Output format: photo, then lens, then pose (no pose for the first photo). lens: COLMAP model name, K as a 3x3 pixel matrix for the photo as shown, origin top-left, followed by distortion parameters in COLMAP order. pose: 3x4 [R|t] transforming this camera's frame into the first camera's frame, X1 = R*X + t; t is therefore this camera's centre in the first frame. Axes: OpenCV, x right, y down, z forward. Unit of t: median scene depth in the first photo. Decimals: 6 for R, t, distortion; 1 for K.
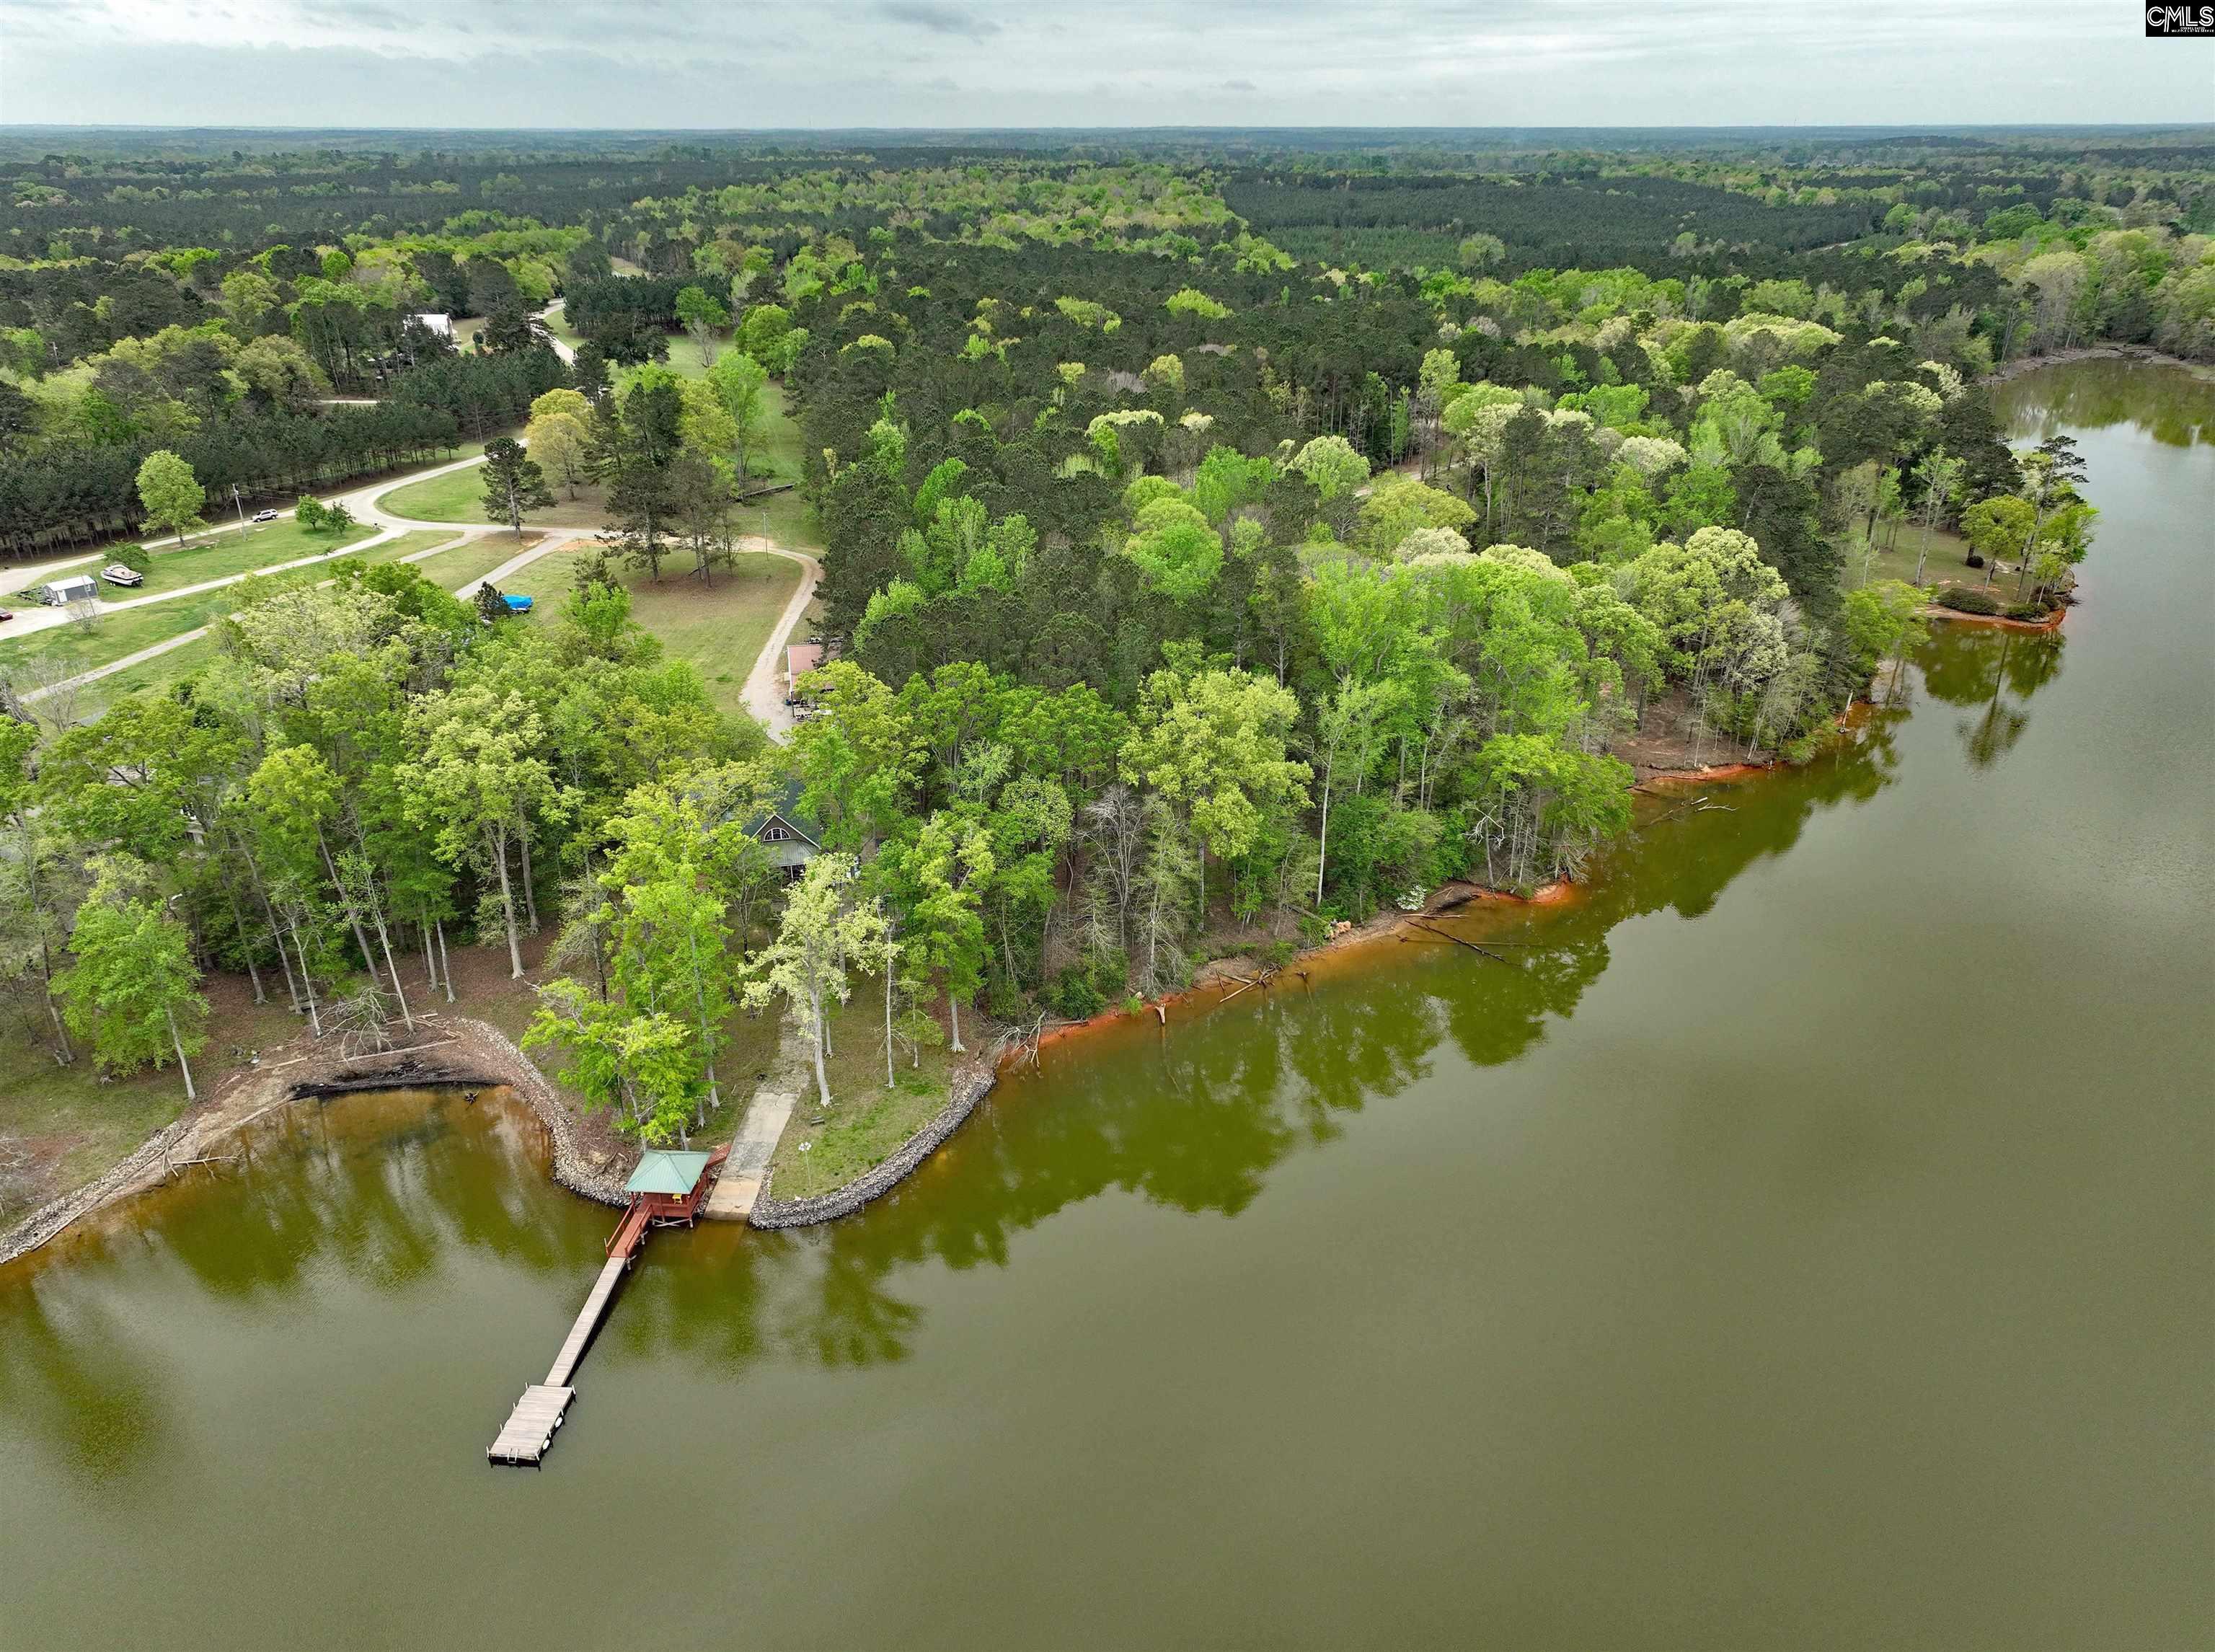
lens RADIAL K [[1567.9, 0, 1126.3], [0, 1567.9, 827.1], [0, 0, 1]] dist [-0.004342, 0.019194]
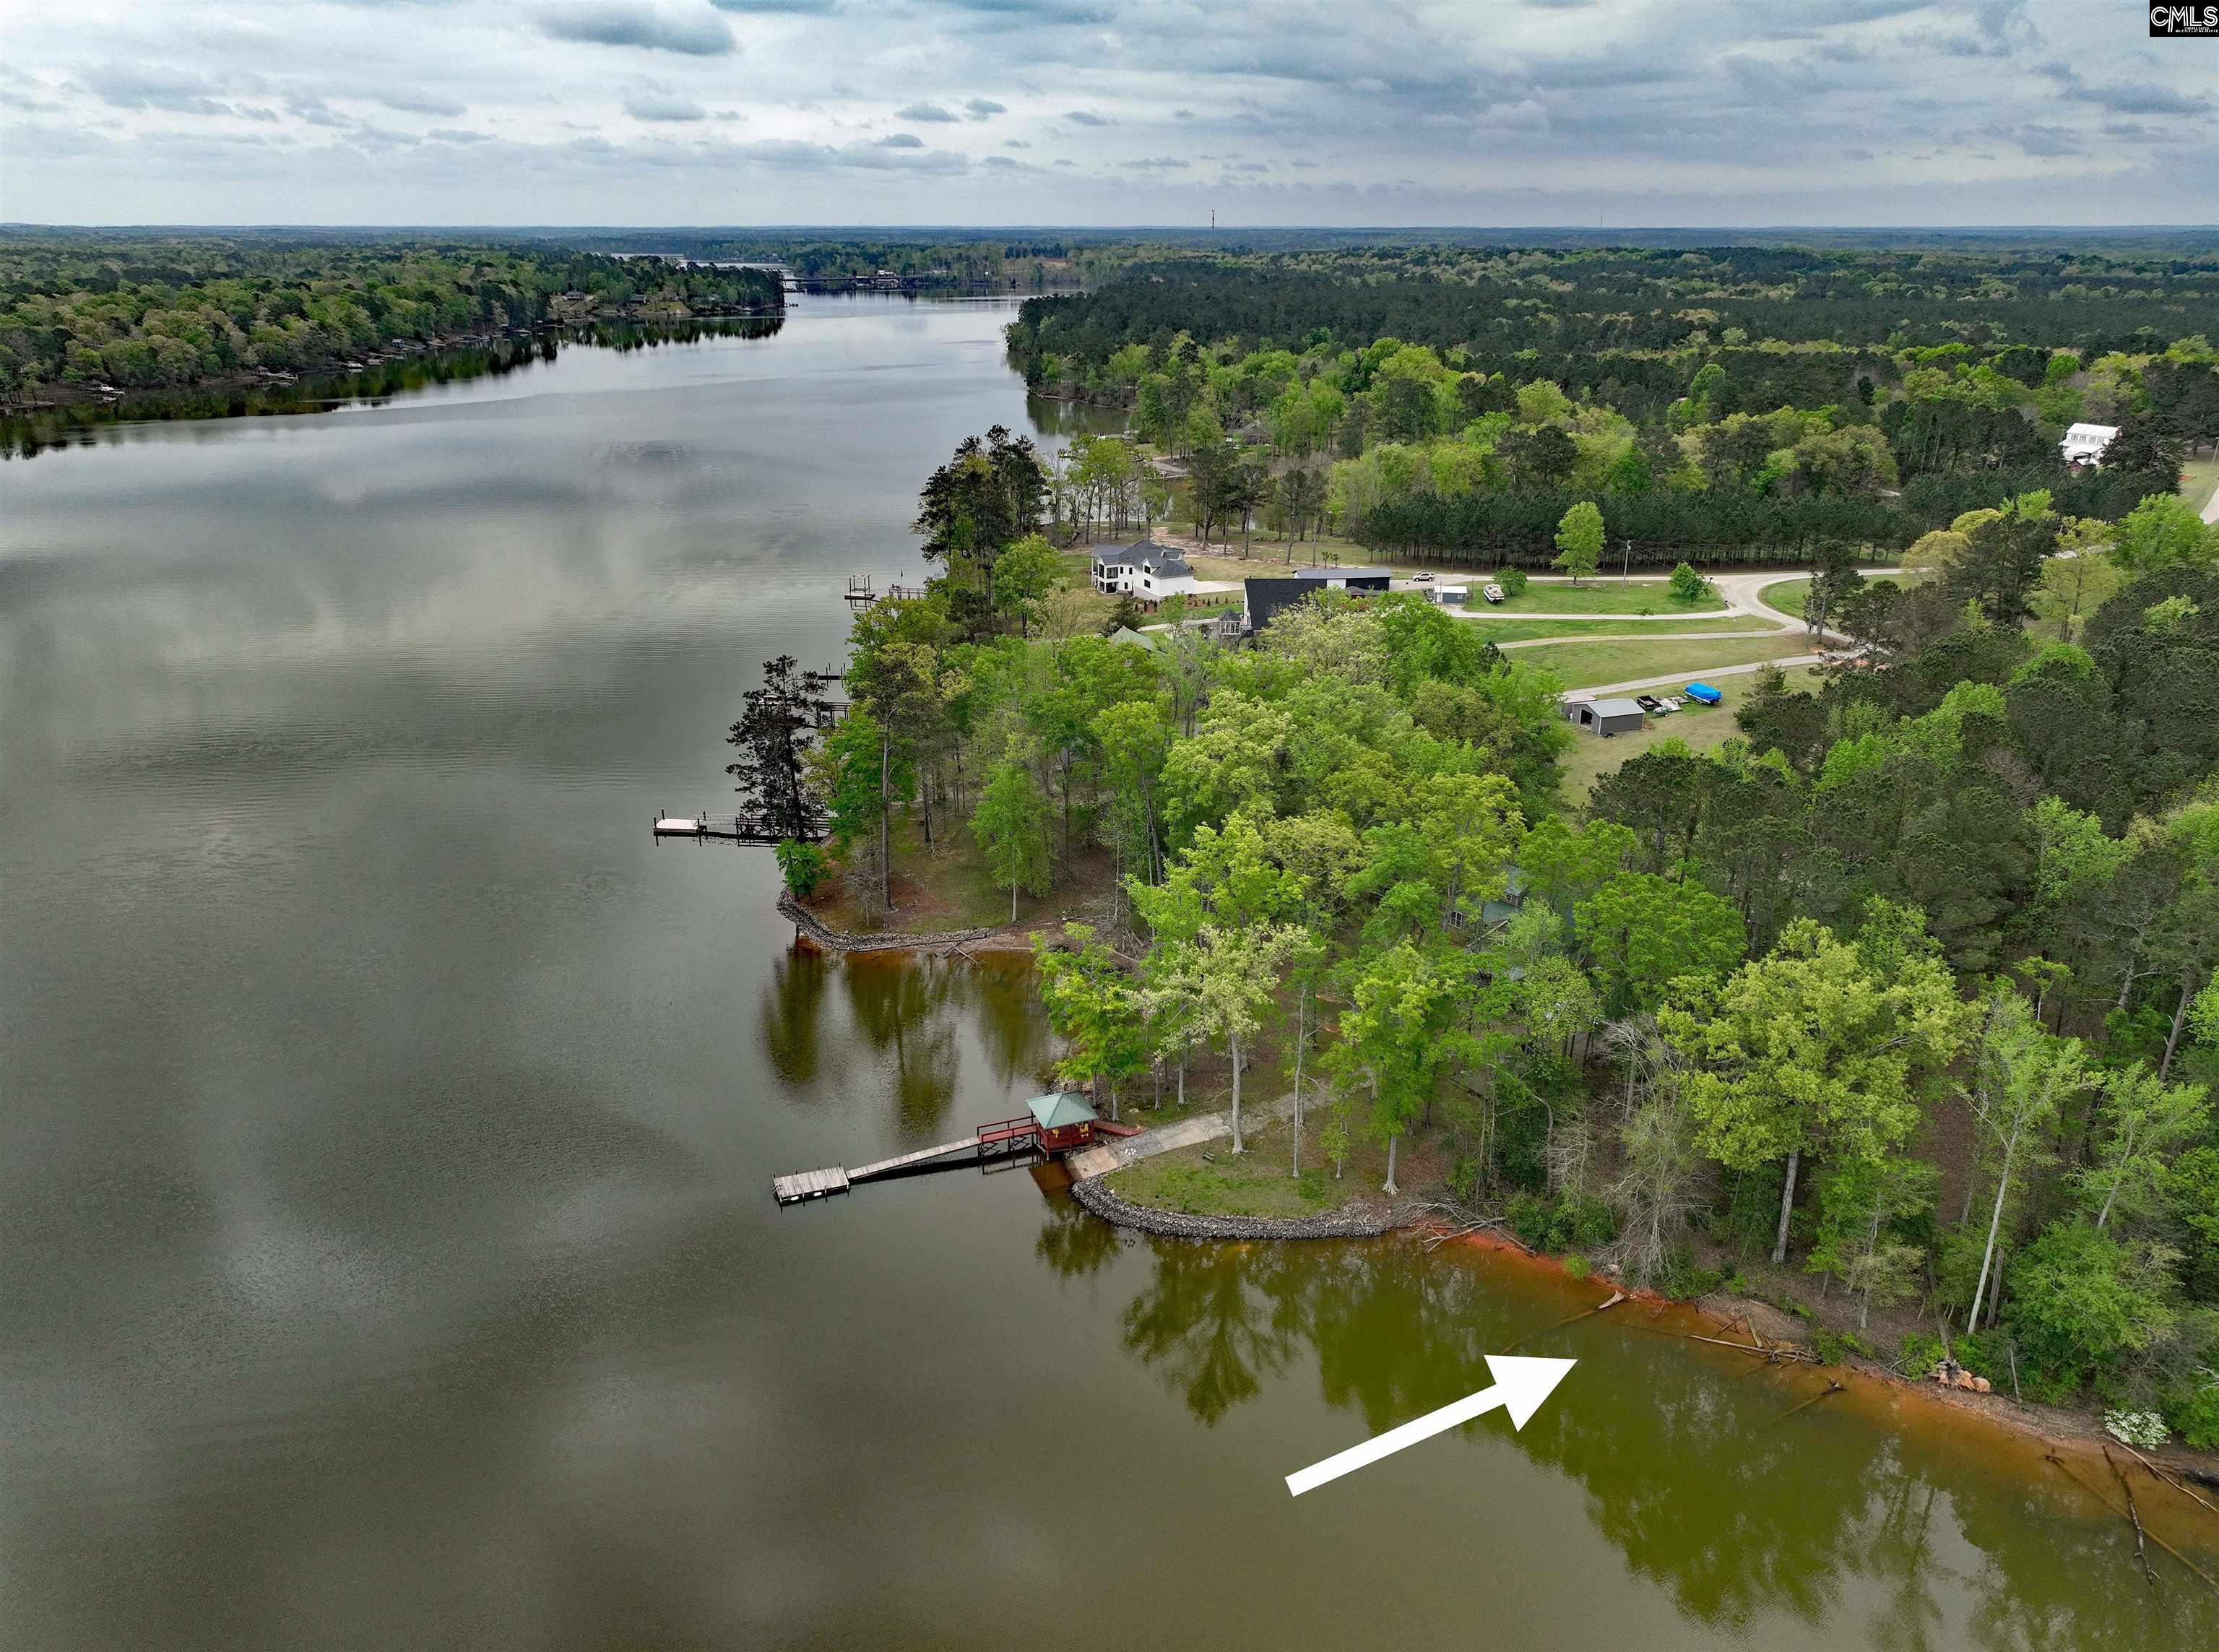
lens RADIAL K [[1570.7, 0, 1104.6], [0, 1570.7, 828.5], [0, 0, 1]] dist [-0.004342, 0.019194]
pose [[0.439307, 0.326666, -0.836838, 0.428137], [-0.371399, 0.914247, 0.161913, -0.116678], [0.817968, 0.239672, 0.522959, 0.250428]]
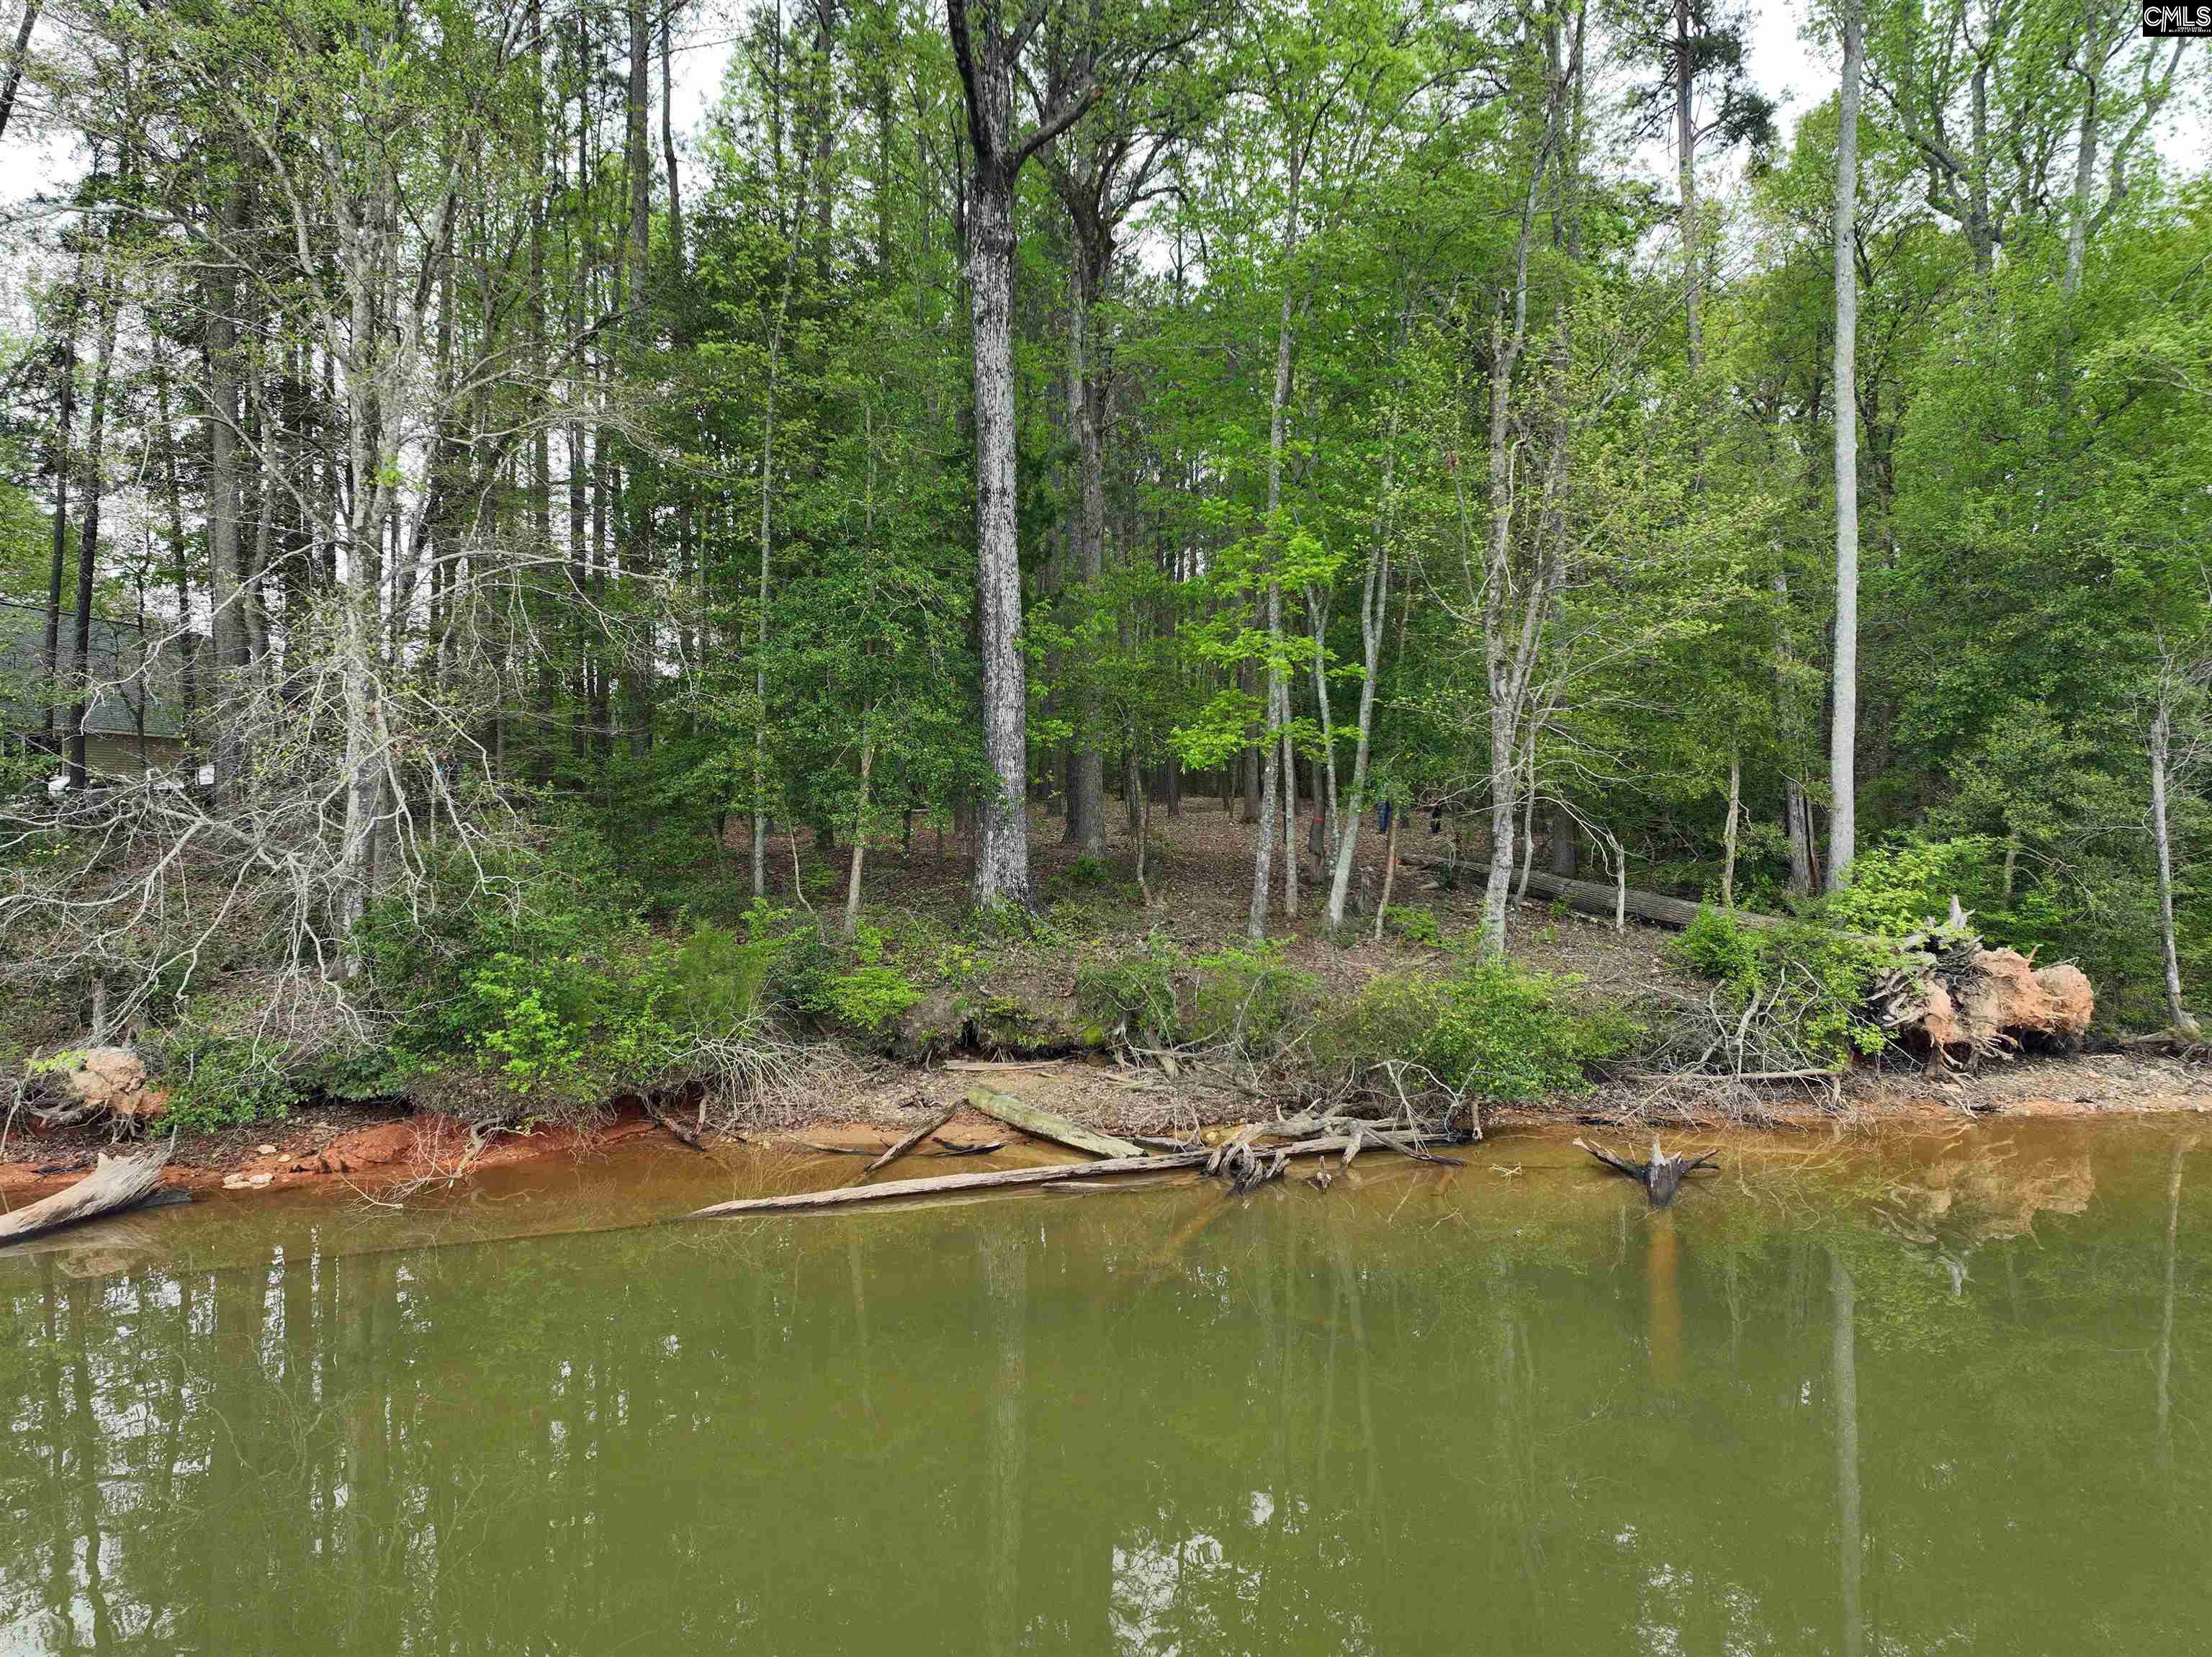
lens RADIAL K [[1565.8, 0, 1111.3], [0, 1565.8, 829.4], [0, 0, 1]] dist [-0.004342, 0.019194]
pose [[0.932631, 0.002860, -0.360821, 0.103167], [-0.153118, 0.908608, -0.388570, 0.106474], [0.326733, 0.417641, 0.847833, 0.778732]]
